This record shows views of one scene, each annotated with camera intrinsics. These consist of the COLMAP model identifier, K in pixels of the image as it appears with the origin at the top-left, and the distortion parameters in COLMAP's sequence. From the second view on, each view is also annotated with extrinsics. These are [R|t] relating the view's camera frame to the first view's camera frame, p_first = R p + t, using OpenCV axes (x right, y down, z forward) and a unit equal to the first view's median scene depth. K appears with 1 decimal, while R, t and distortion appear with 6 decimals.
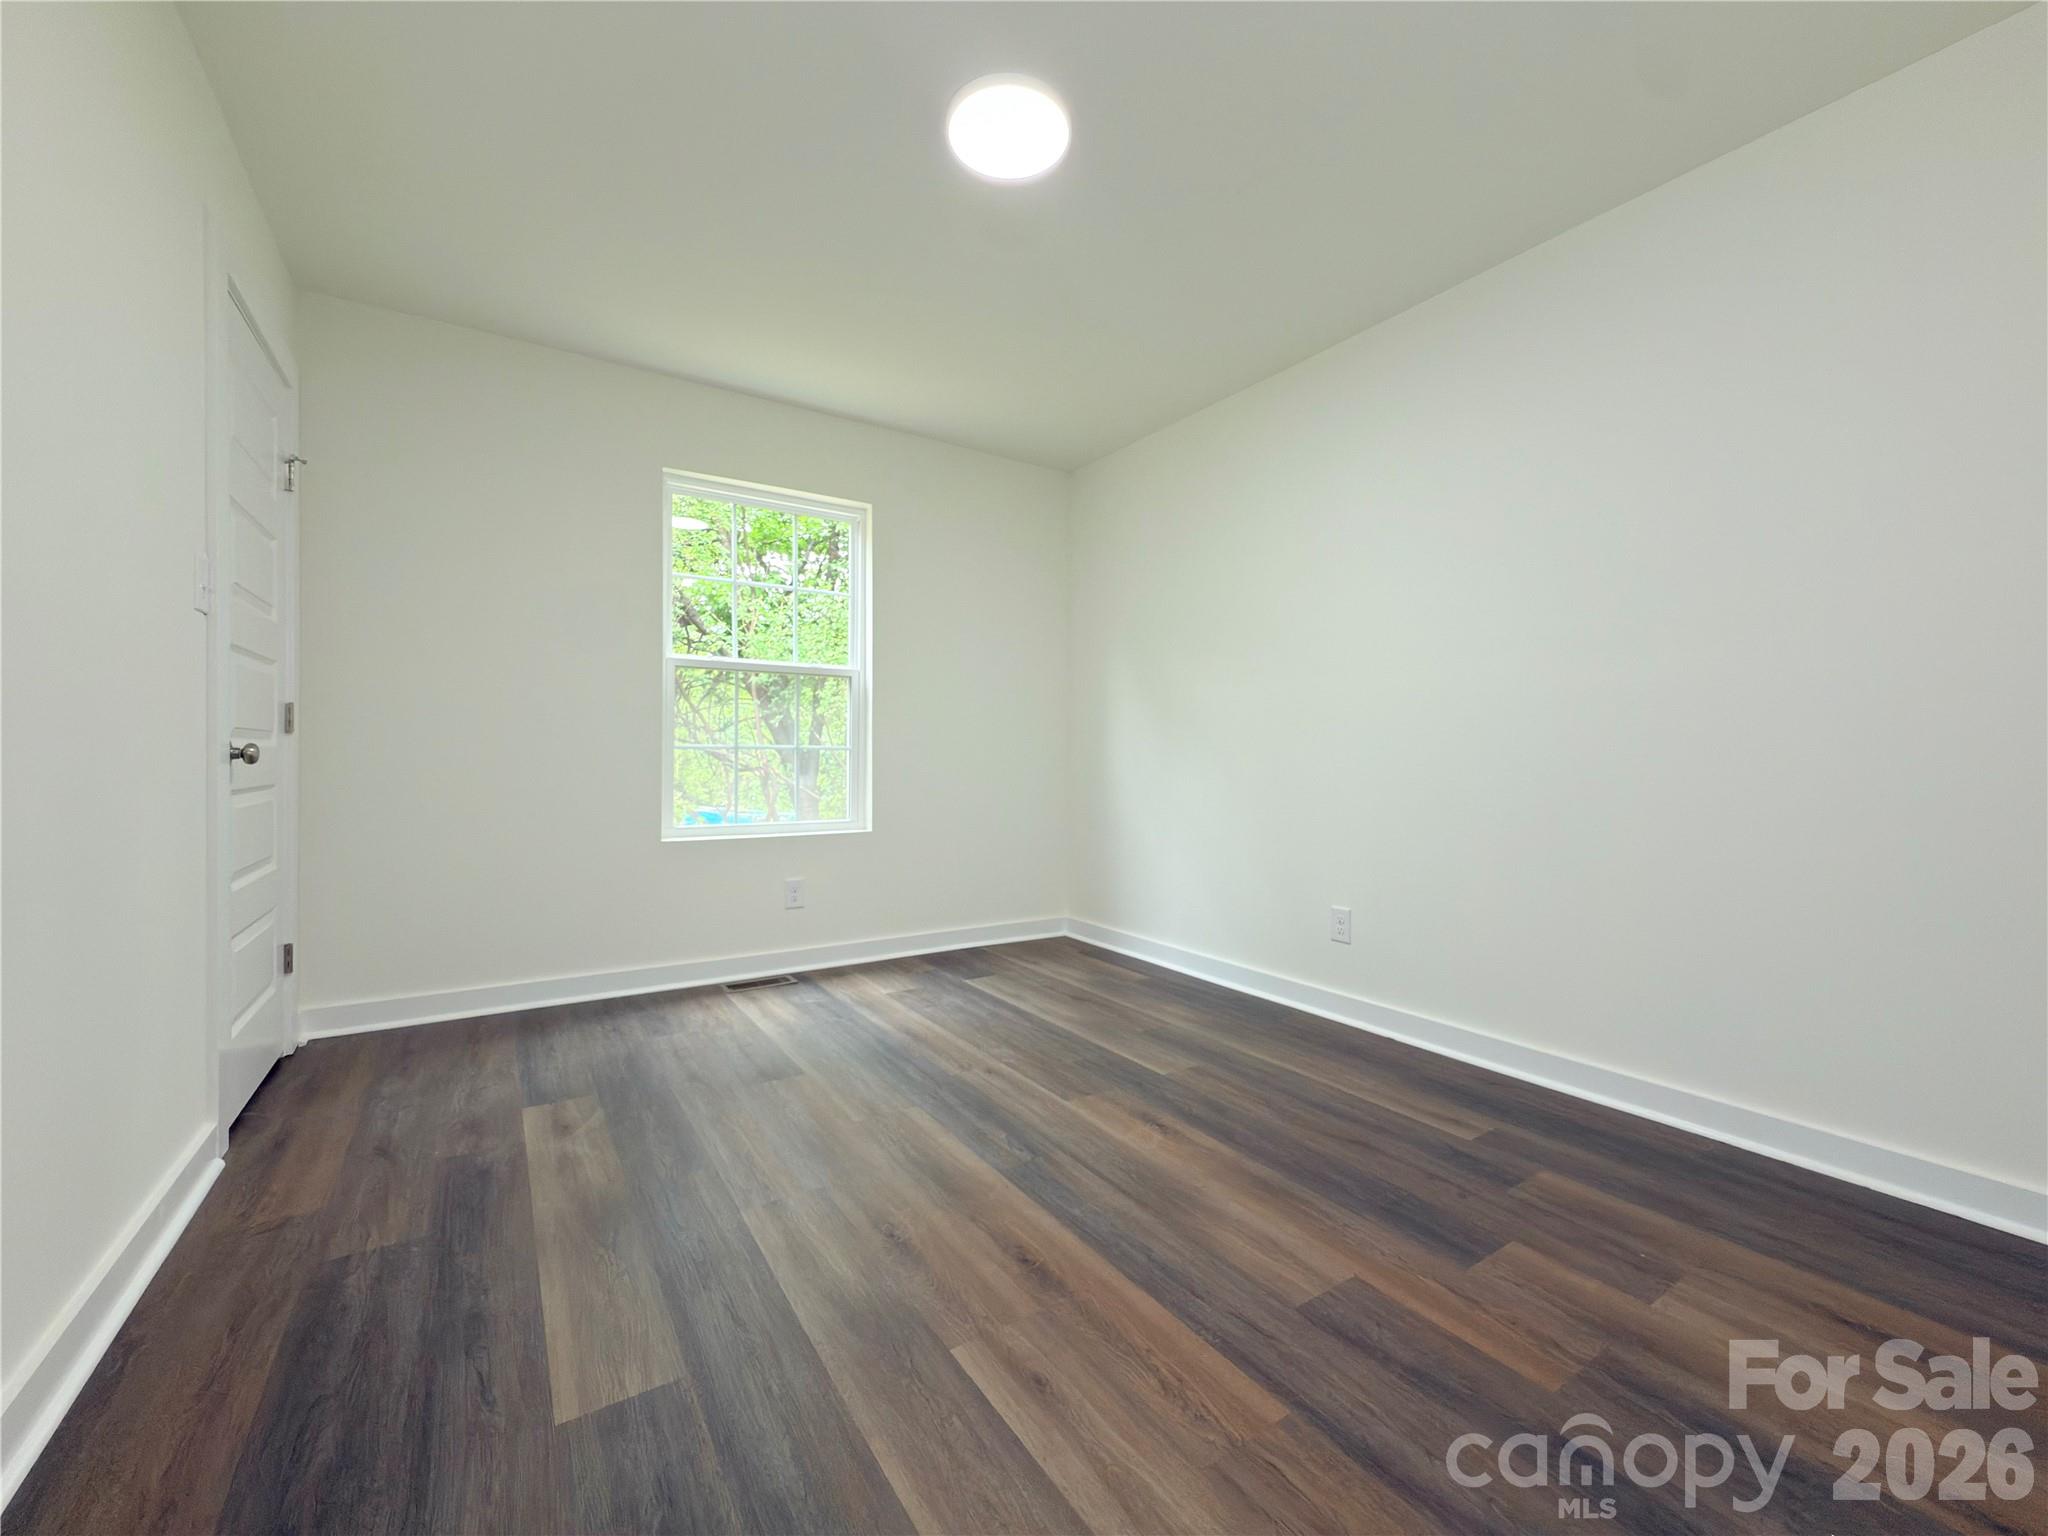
lens RADIAL K [[817.7, 0, 1022.7], [0, 817.7, 763.3], [0, 0, 1]] dist [0.001726, 0.000825]
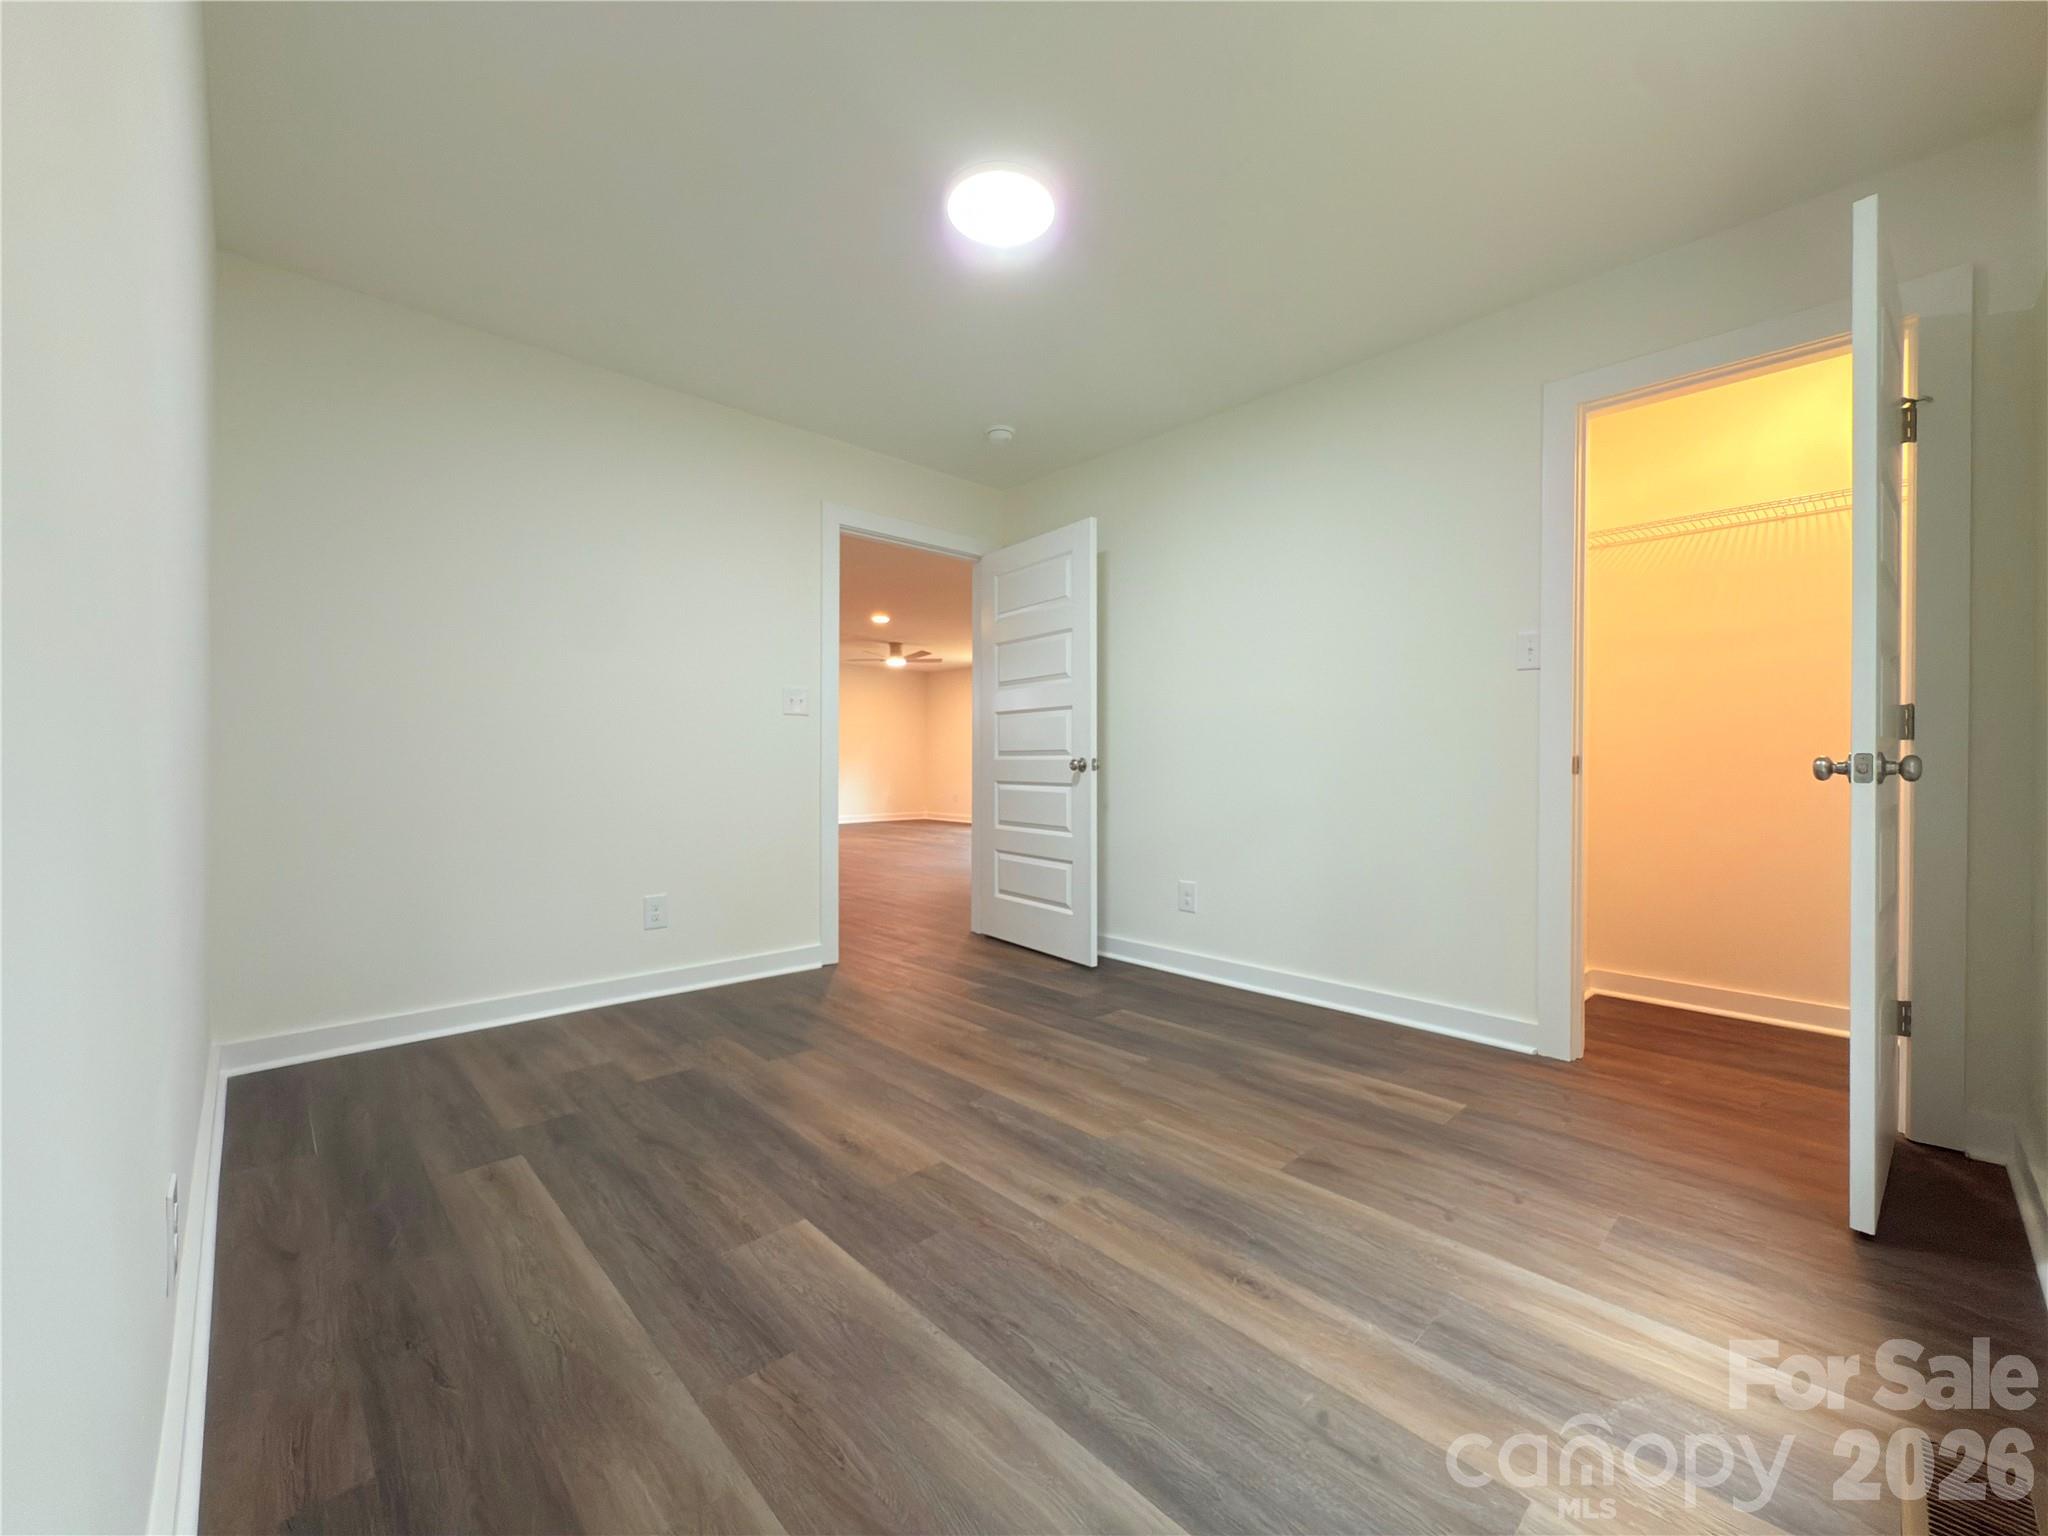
lens RADIAL K [[817.7, 0, 1022.7], [0, 817.7, 763.3], [0, 0, 1]] dist [0.001726, 0.000825]
pose [[-0.984223, -0.008855, -0.176713, 0.129146], [-0.010110, 0.999930, 0.006204, -0.012108], [0.176646, 0.007893, -0.984243, 1.897653]]
